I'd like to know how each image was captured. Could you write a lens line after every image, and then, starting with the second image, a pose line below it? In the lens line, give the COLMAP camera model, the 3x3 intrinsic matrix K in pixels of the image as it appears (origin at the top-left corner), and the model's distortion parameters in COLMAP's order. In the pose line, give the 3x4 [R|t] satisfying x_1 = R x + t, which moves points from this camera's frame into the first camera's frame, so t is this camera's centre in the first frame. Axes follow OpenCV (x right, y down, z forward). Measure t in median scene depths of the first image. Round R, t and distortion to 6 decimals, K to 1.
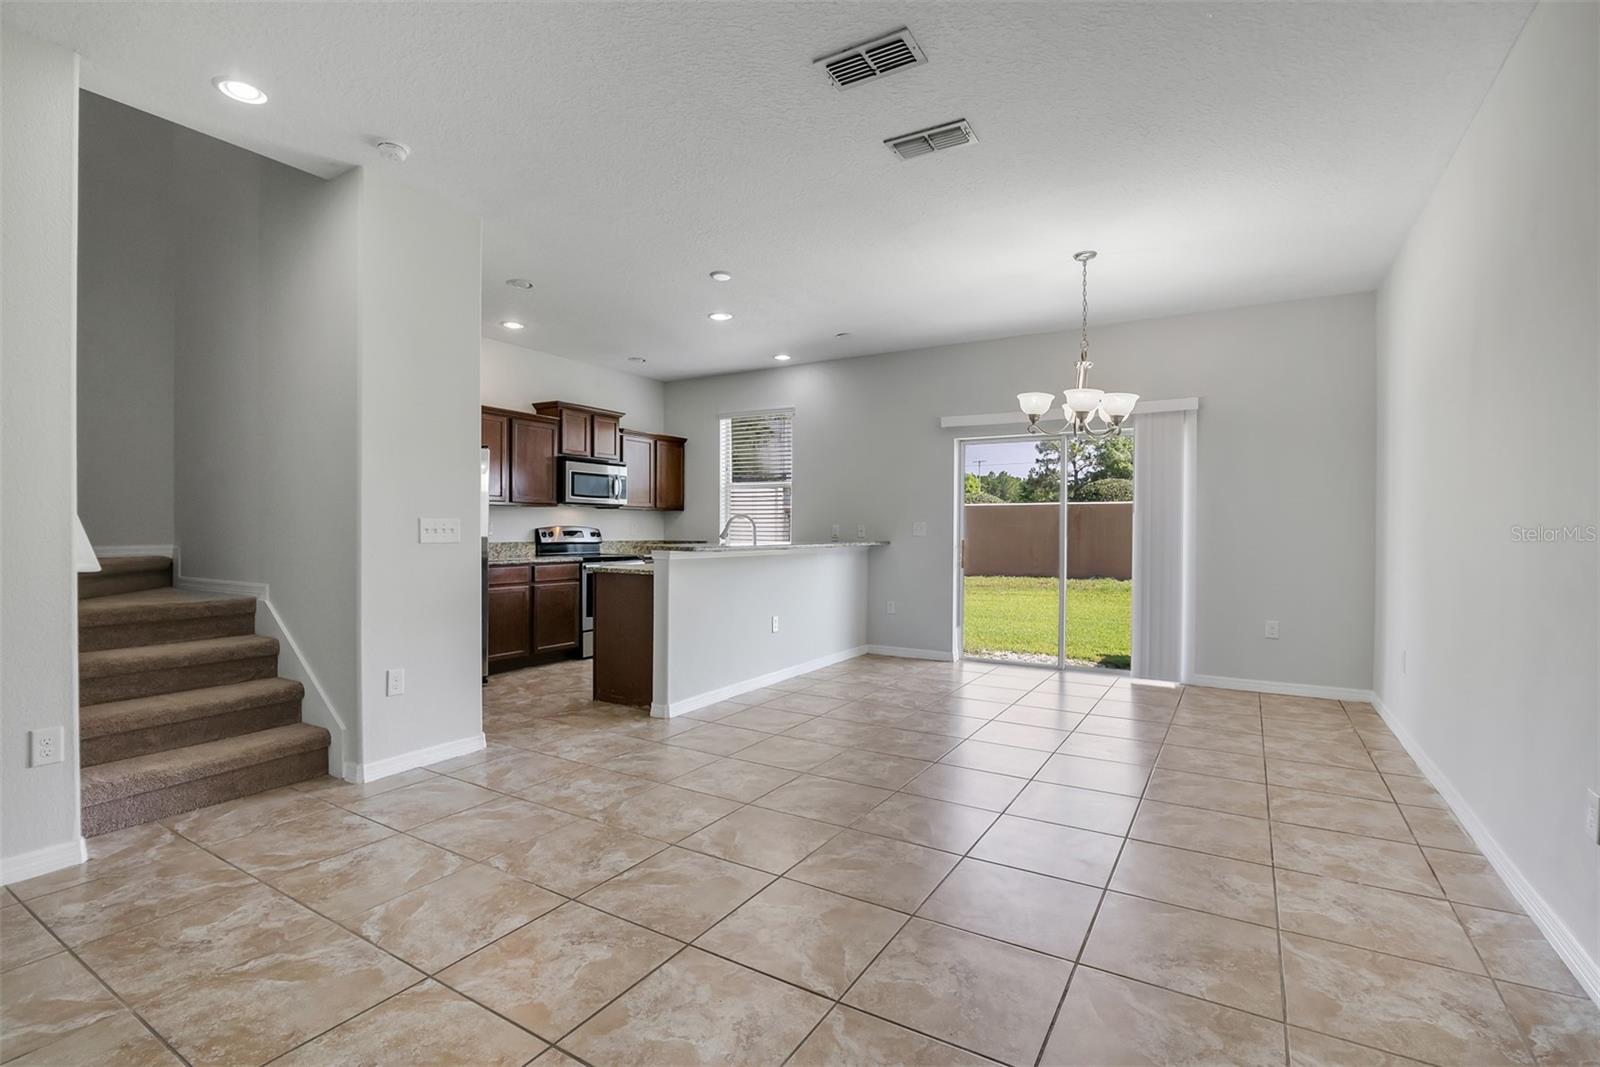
lens RADIAL K [[730.8, 0, 804.7], [0, 730.8, 537.0], [0, 0, 1]] dist [-0.024019, -0.000038]
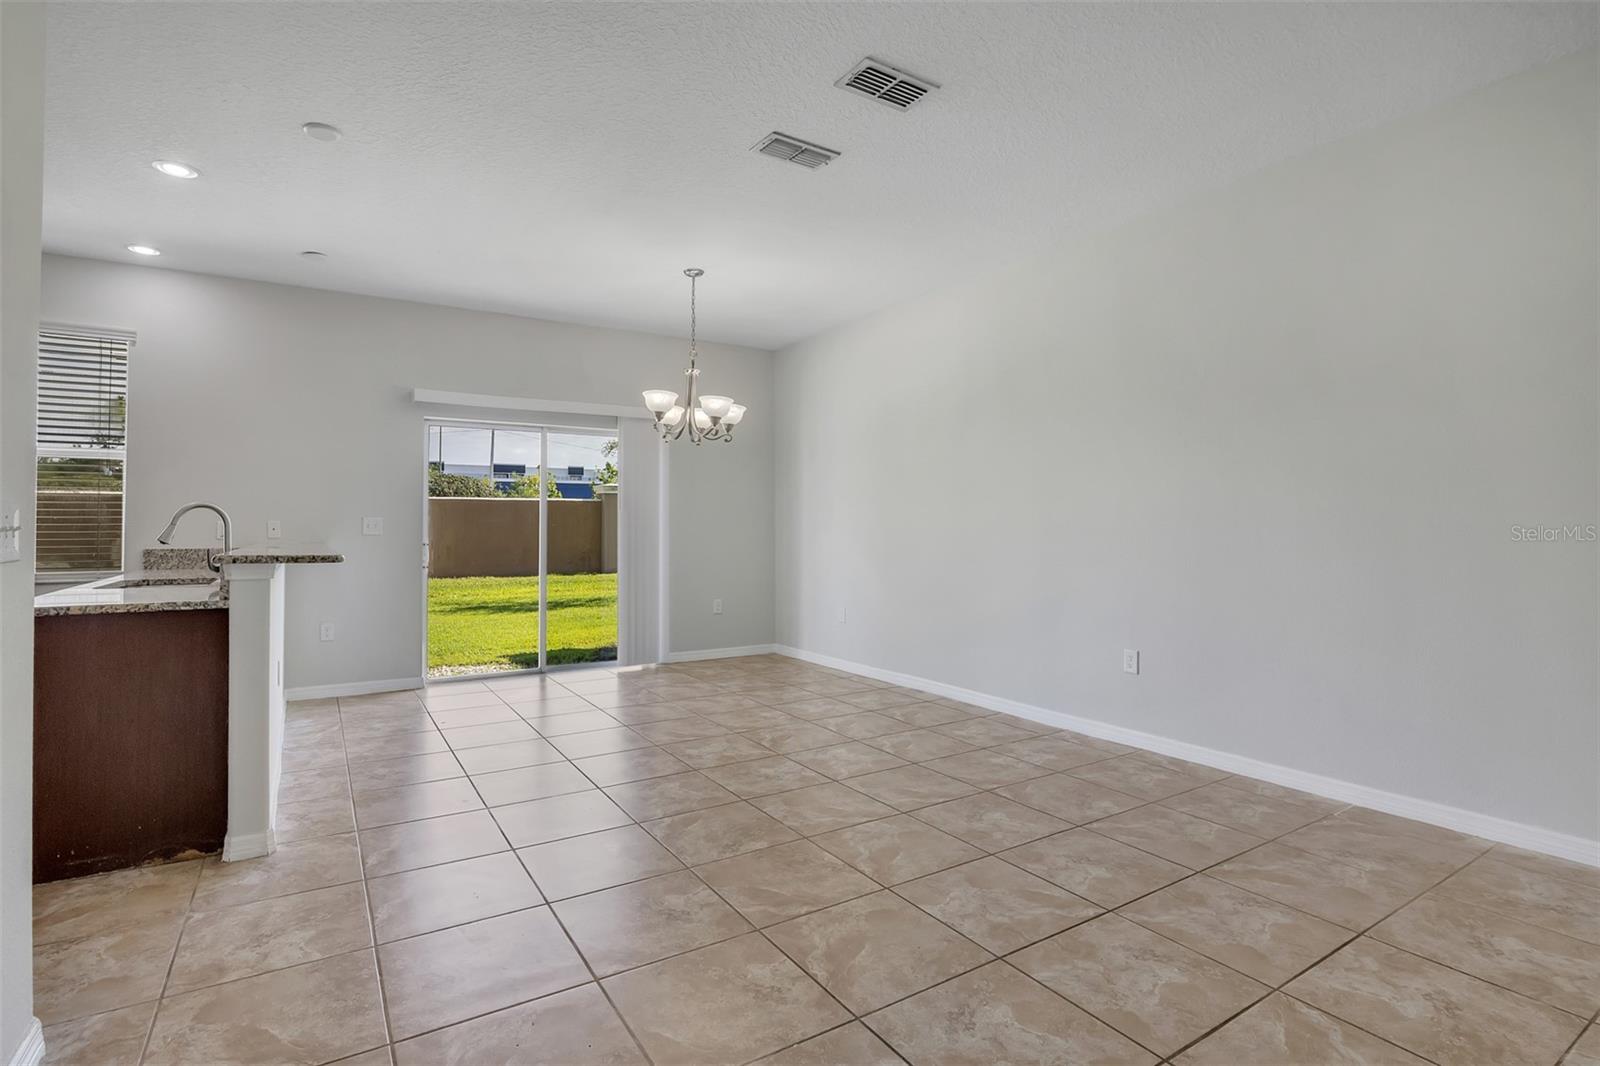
lens RADIAL K [[765.2, 0, 782.3], [0, 765.2, 509.0], [0, 0, 1]] dist [-0.019240, 0.000041]
pose [[0.455922, 0.016815, 0.889861, -0.367265], [0.013605, 0.999573, -0.025858, -0.002147], [-0.889916, 0.023896, 0.455498, 0.242366]]
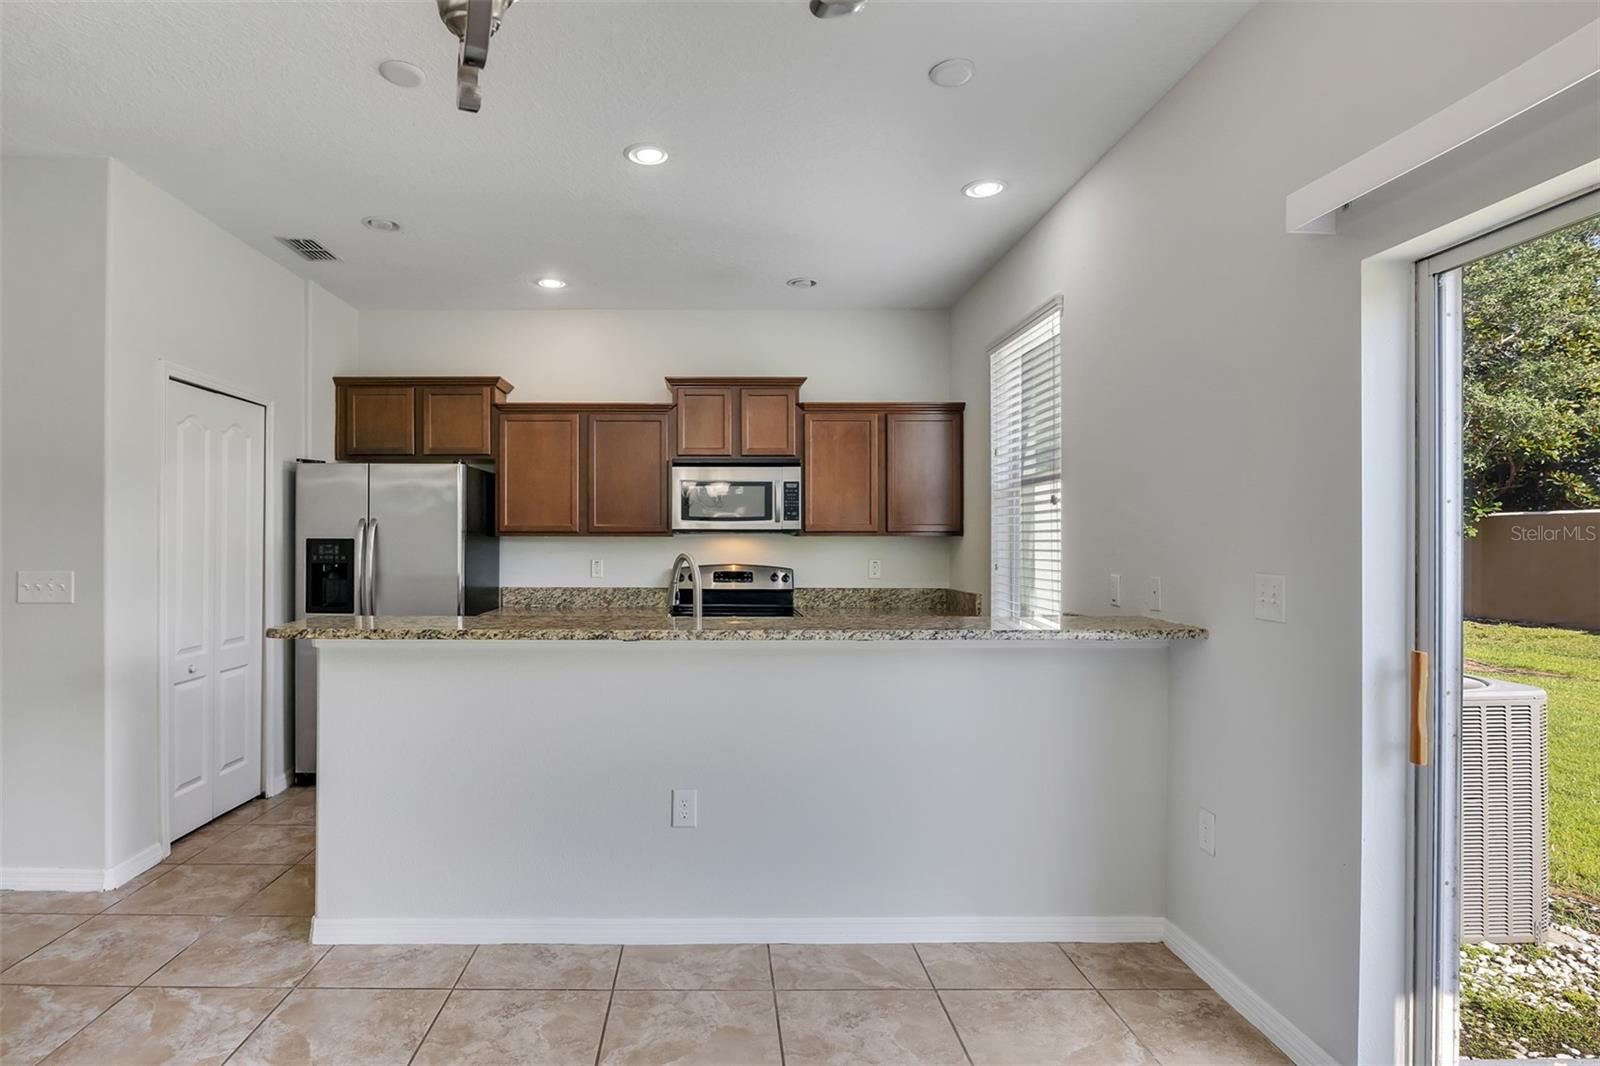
lens RADIAL K [[844.5, 0, 713.2], [0, 844.5, 541.3], [0, 0, 1]] dist [-0.018073, 0.000586]
pose [[0.510063, -0.007090, -0.860108, 0.336341], [-0.007358, 0.999893, -0.012605, -0.027517], [0.860106, 0.012758, 0.509956, 0.634949]]
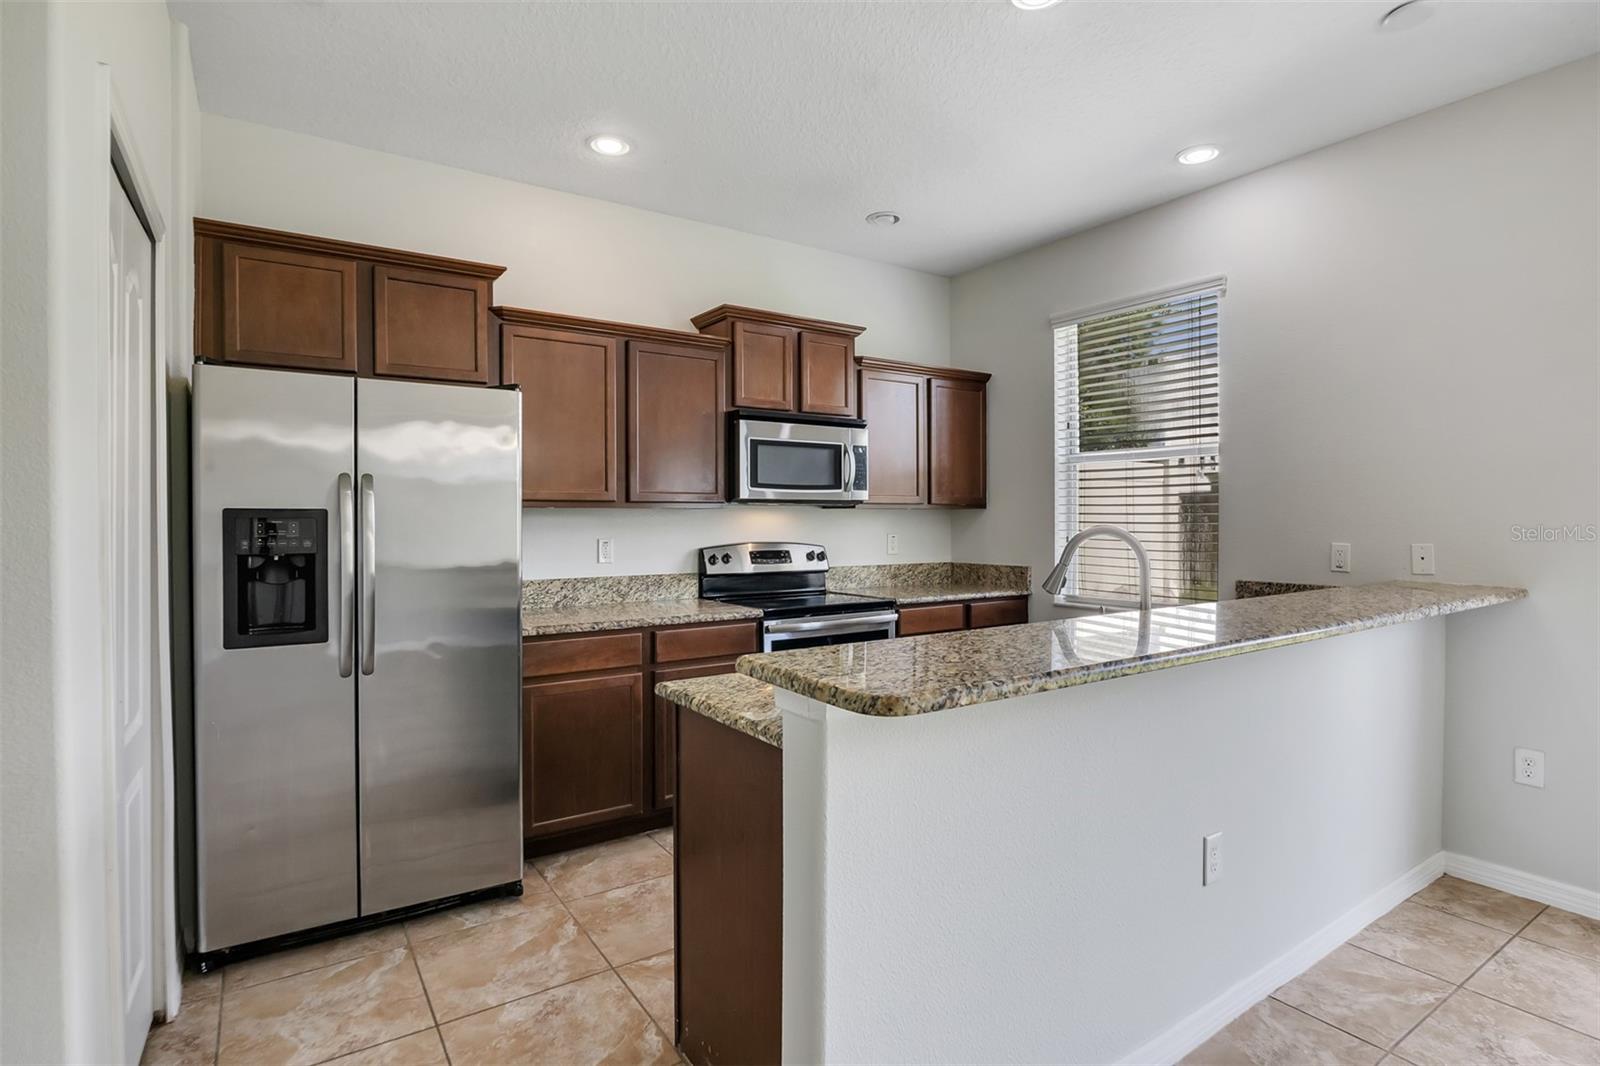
lens RADIAL K [[804.1, 0, 800.0], [0, 804.1, 533.0], [0, 0, 1]] dist [-0.013908, 0.000397]
pose [[0.904464, -0.001077, -0.426548, -0.045125], [0.003774, 0.999978, 0.005477, -0.026495], [0.426533, -0.006564, 0.904448, 0.494424]]
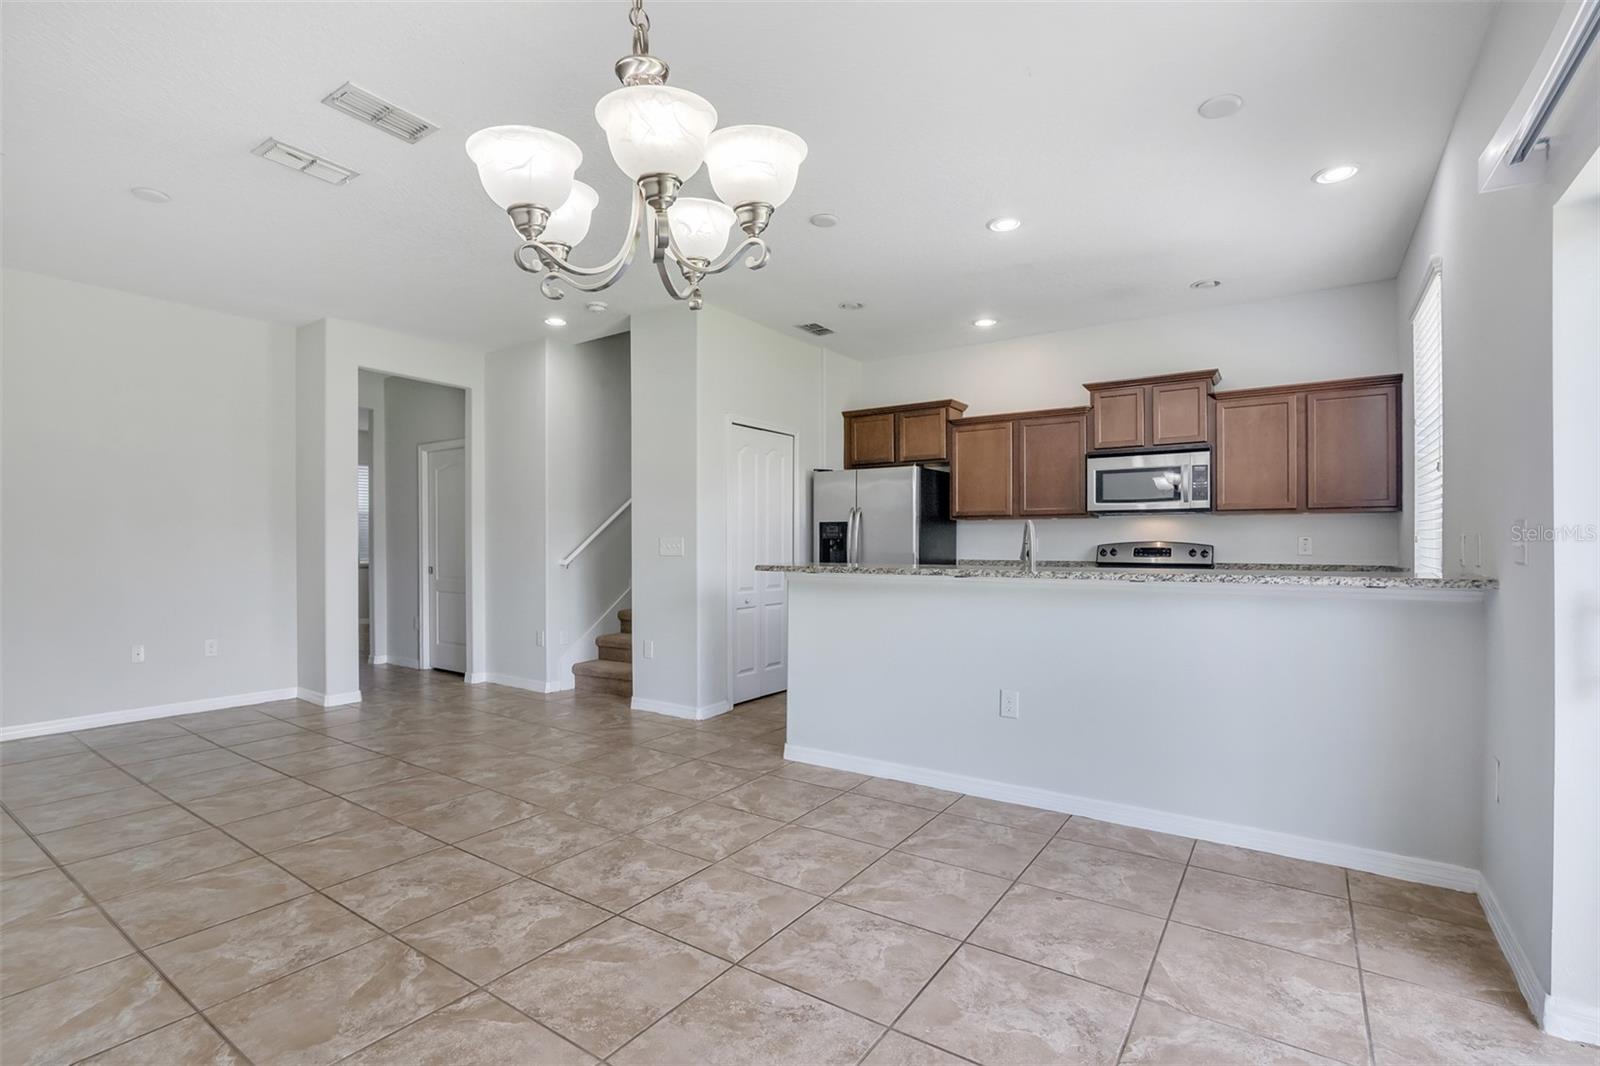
lens RADIAL K [[743.4, 0, 778.8], [0, 743.4, 545.3], [0, 0, 1]] dist [-0.013724, -0.000101]
pose [[-0.074933, -0.003131, -0.997184, 0.483241], [-0.011389, 0.999933, -0.002284, -0.005442], [0.997124, 0.011185, -0.074963, 0.717019]]
